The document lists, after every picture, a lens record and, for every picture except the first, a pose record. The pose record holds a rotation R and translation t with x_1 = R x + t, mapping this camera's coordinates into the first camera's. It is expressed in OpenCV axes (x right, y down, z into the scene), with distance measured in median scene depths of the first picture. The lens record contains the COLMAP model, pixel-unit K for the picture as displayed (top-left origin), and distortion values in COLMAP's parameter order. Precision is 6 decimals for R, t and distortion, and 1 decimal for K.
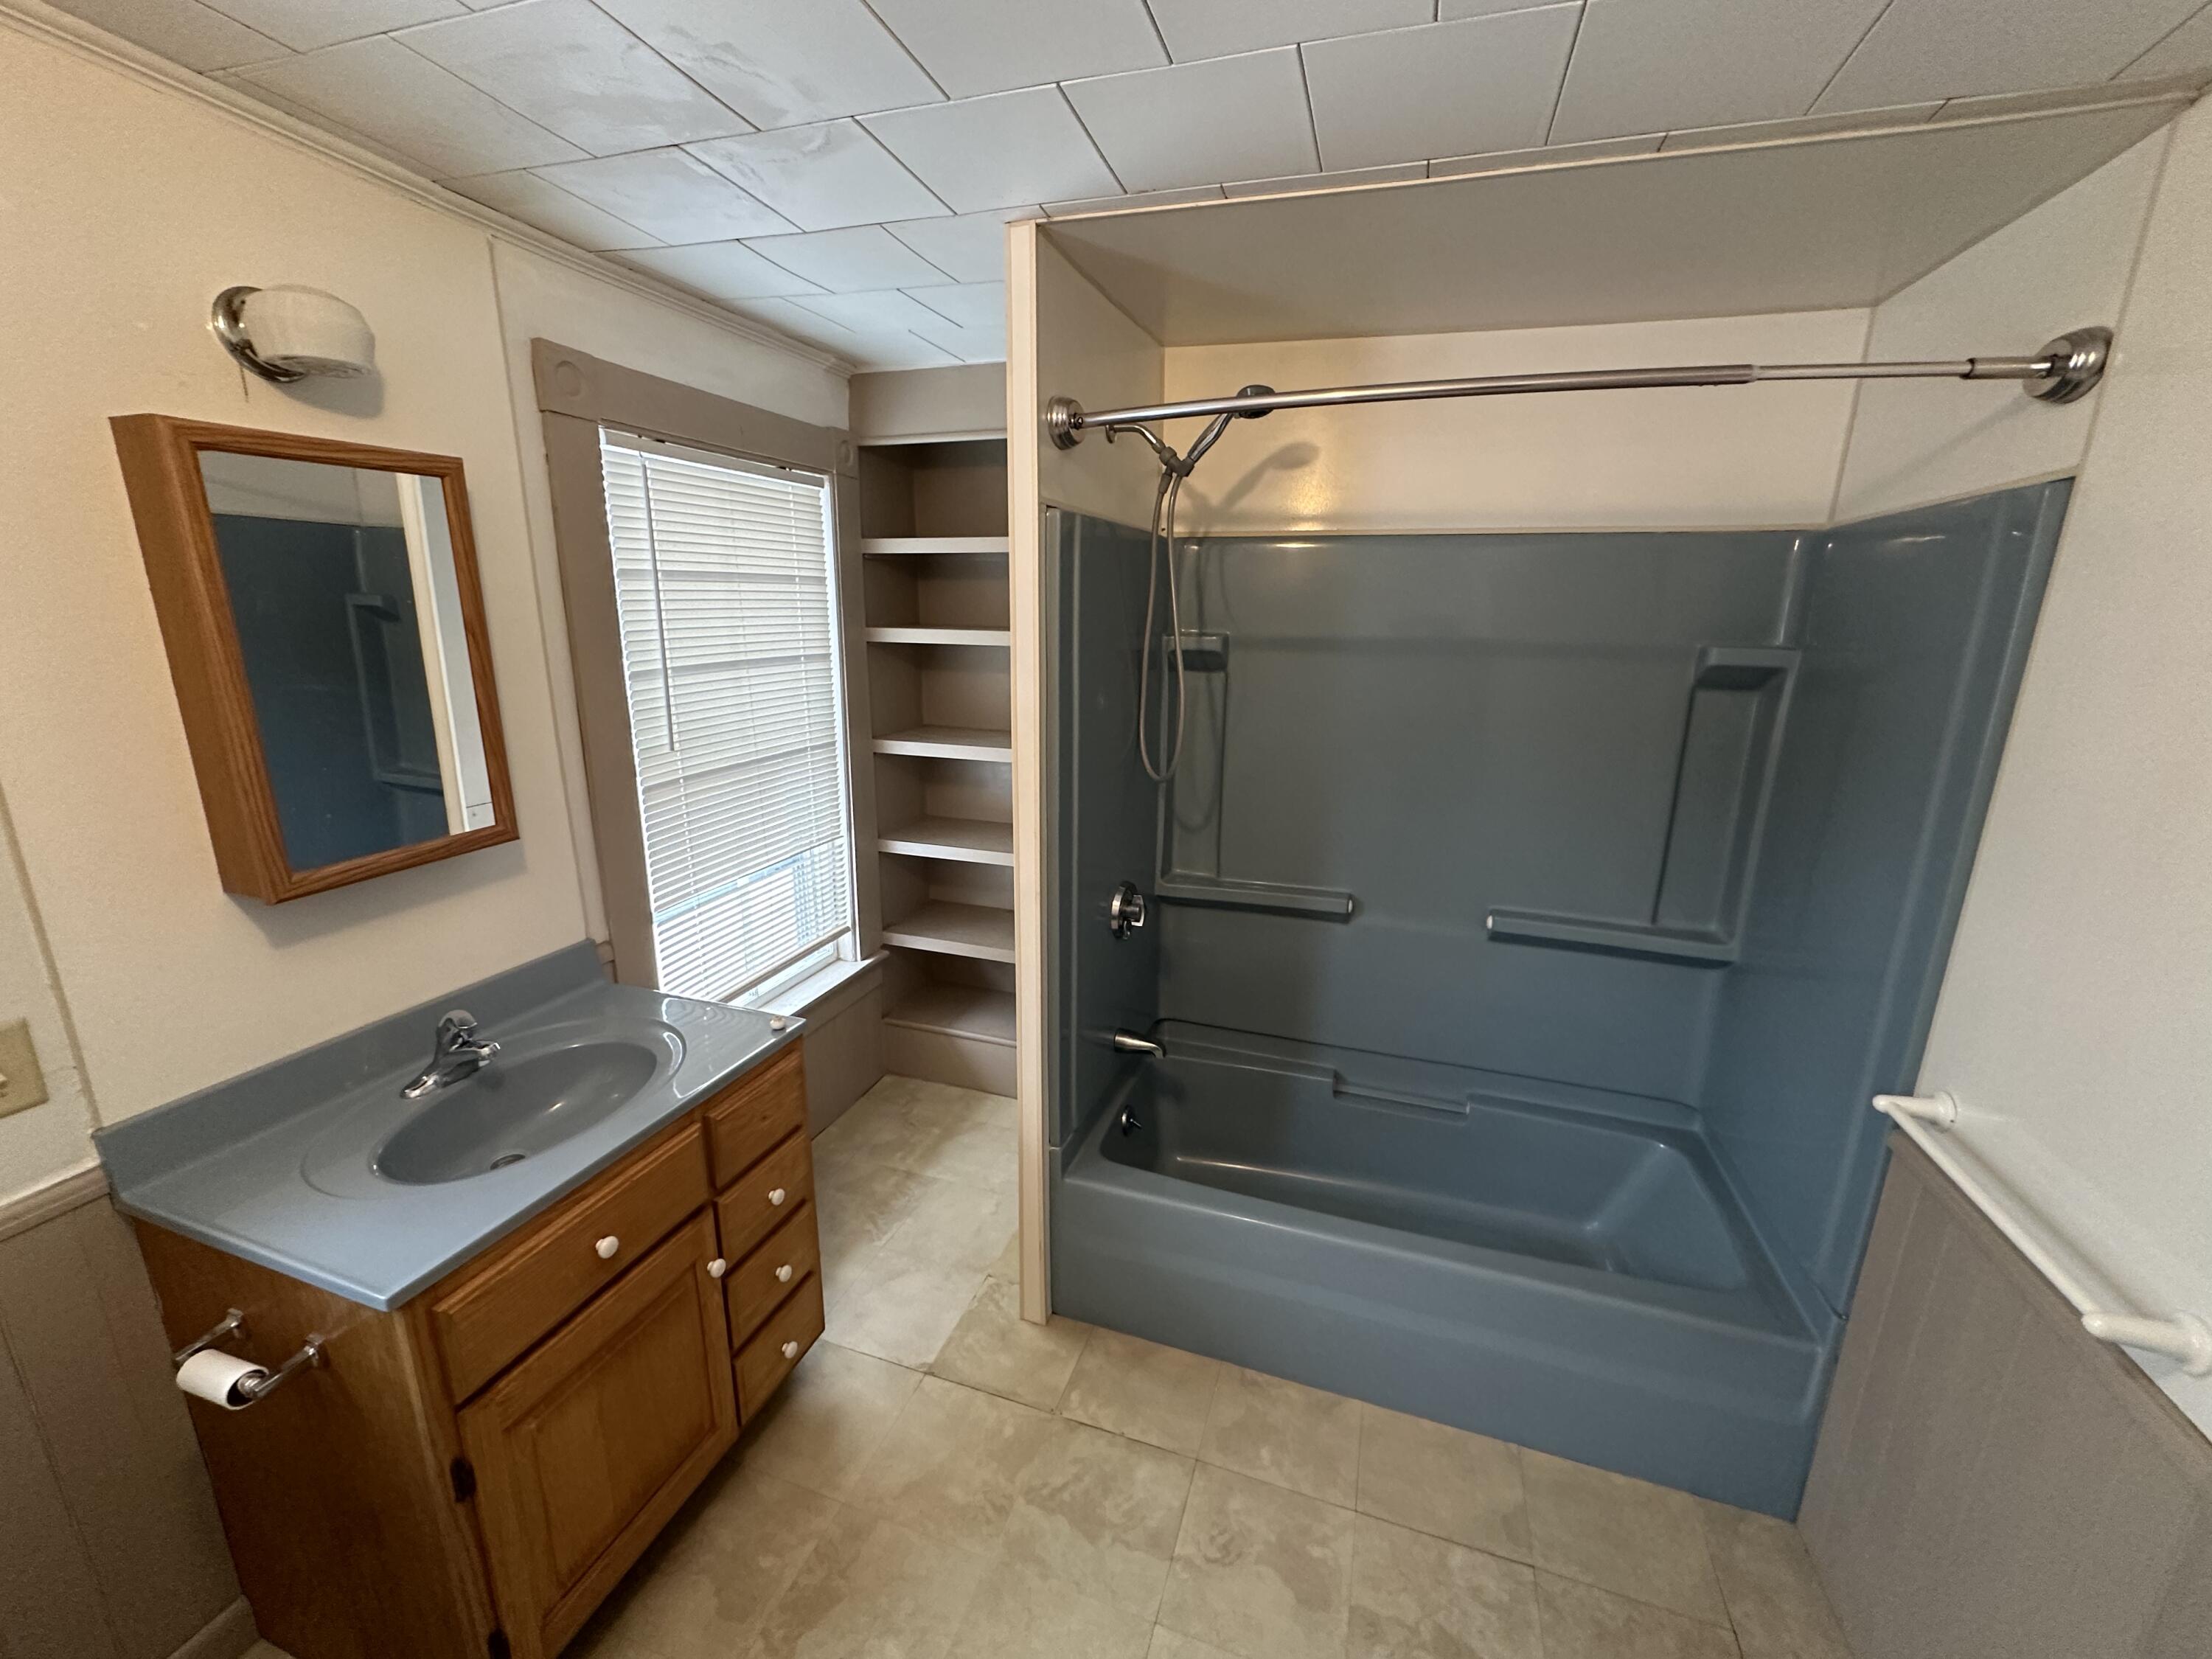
lens RADIAL K [[879.0, 0, 1105.5], [0, 879.0, 829.3], [0, 0, 1]] dist [0.000358, -0.000184]
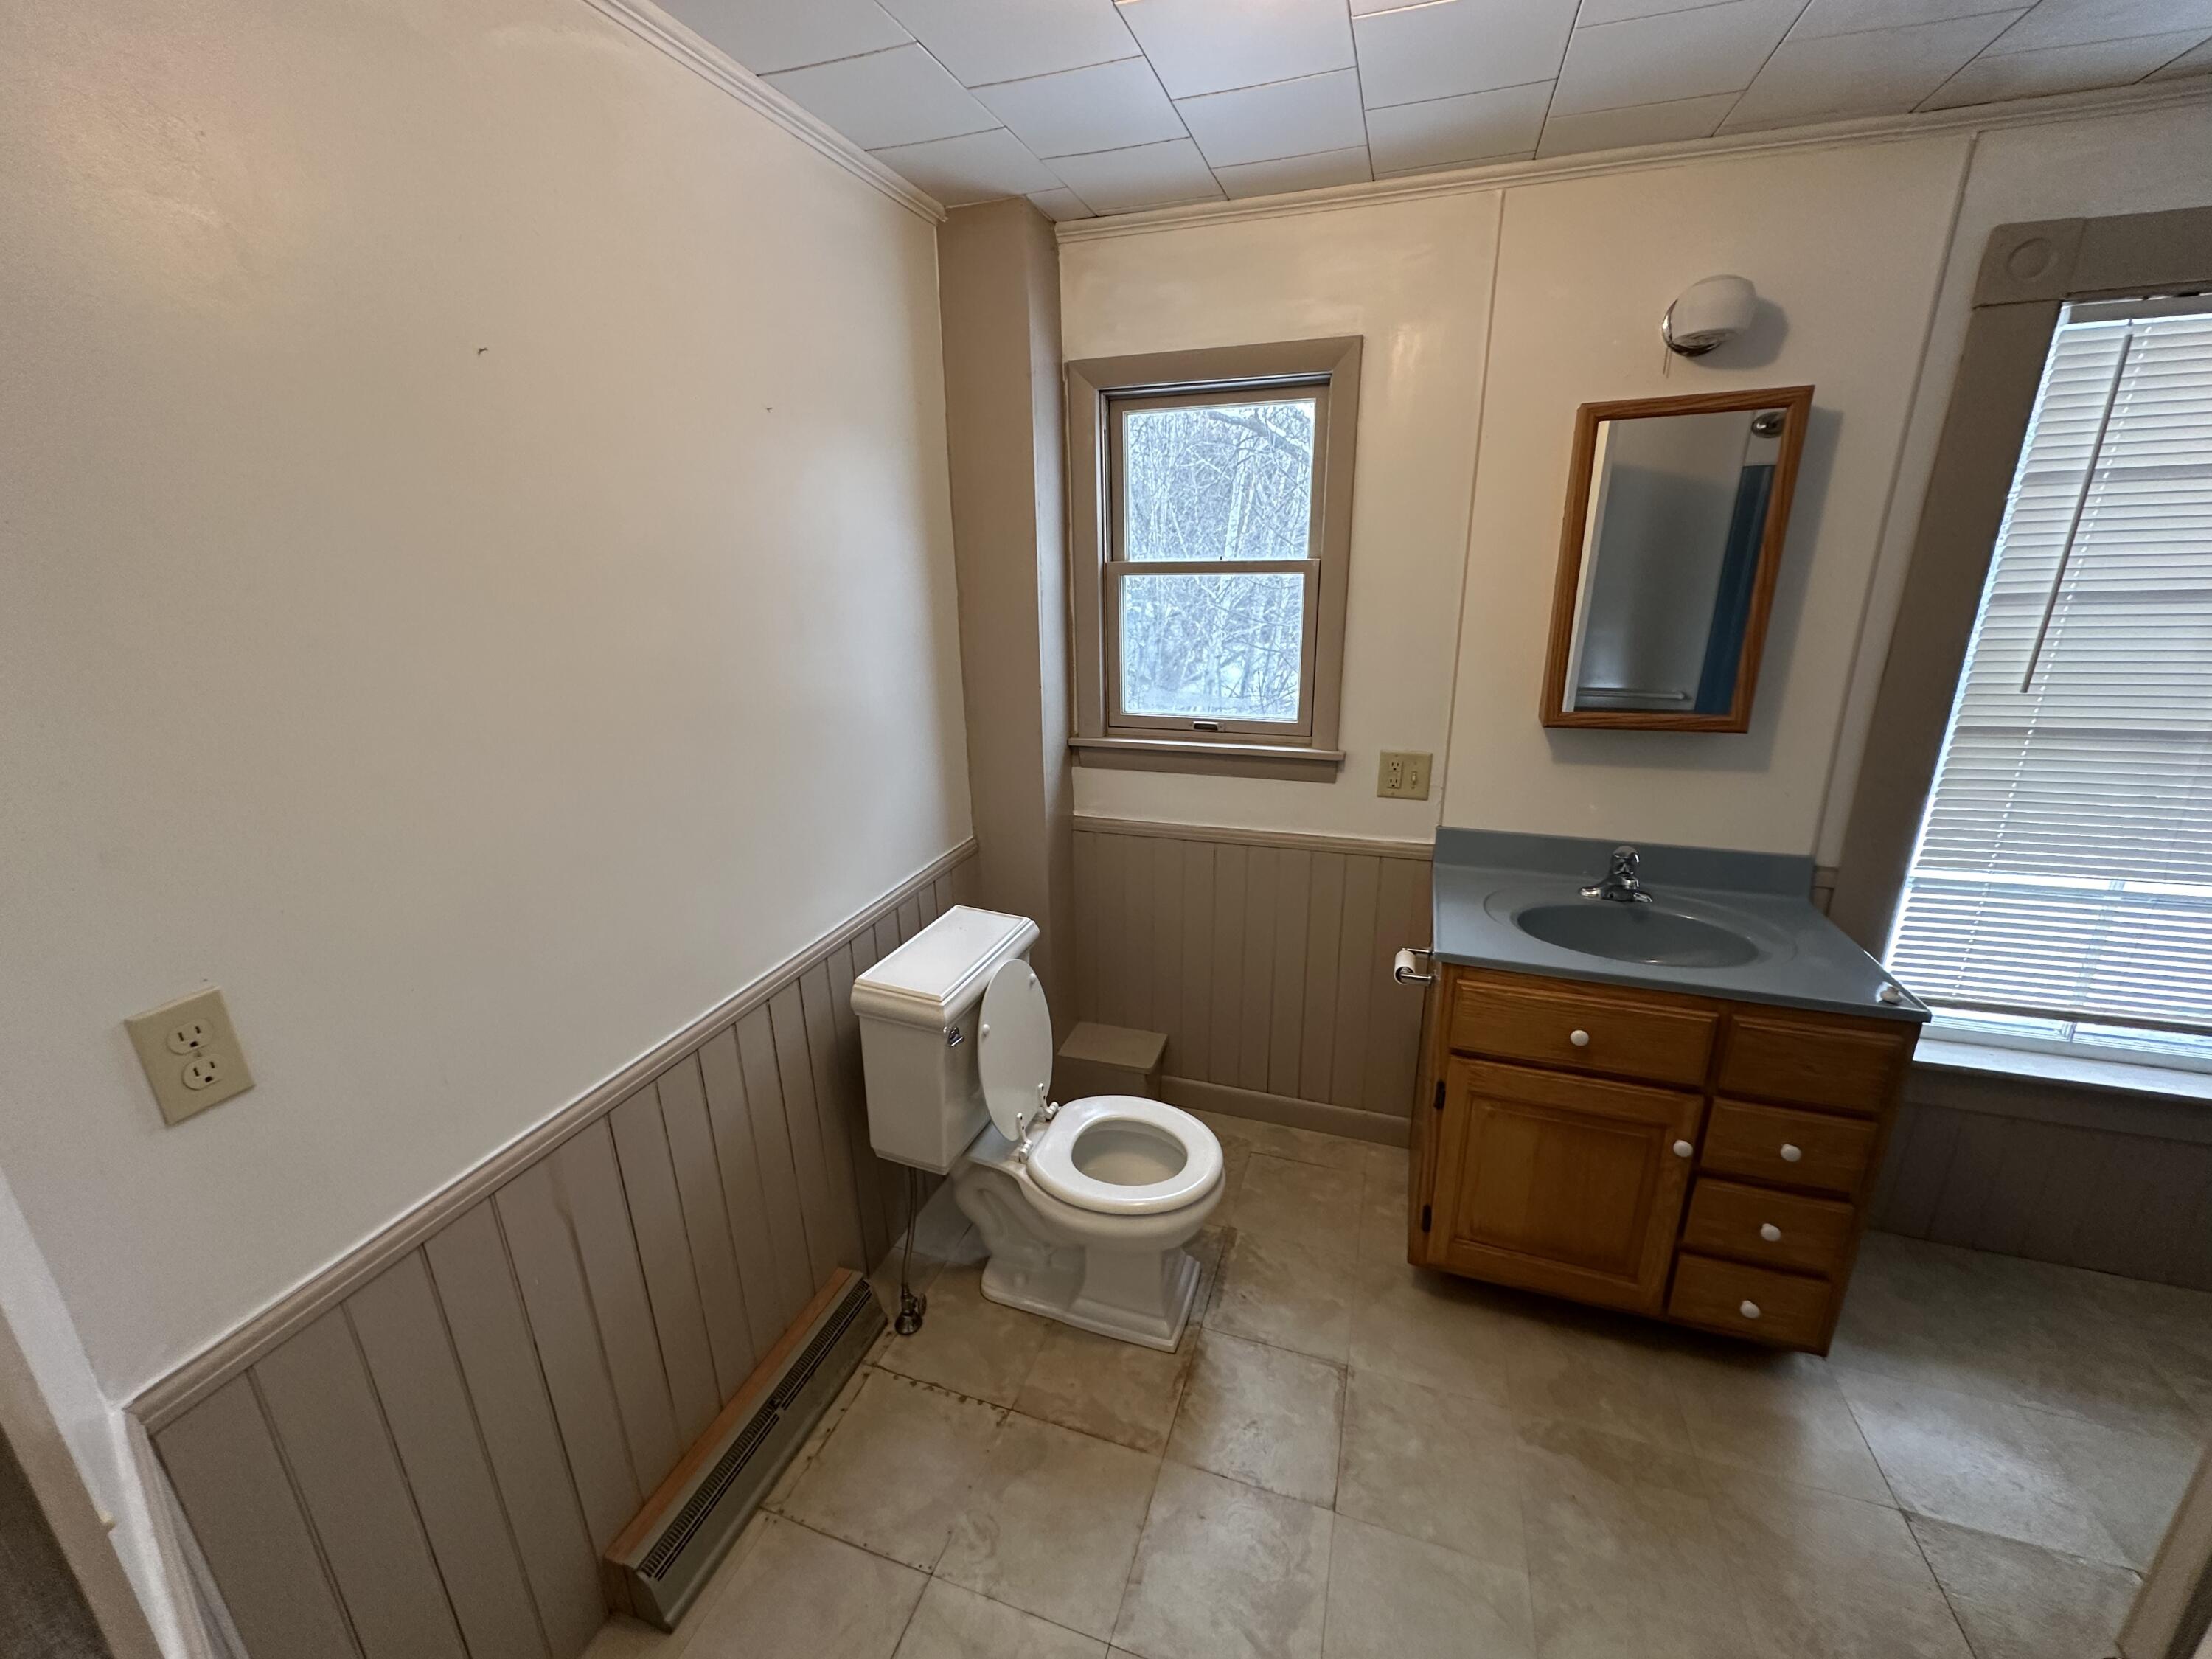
lens RADIAL K [[879.0, 0, 1107.4], [0, 879.0, 827.7], [0, 0, 1]] dist [0.000358, -0.000184]
pose [[0.009561, 0.277033, -0.960813, 0.453997], [-0.234968, 0.934576, 0.267130, 0.016498], [0.971956, 0.223206, 0.074029, 0.155630]]
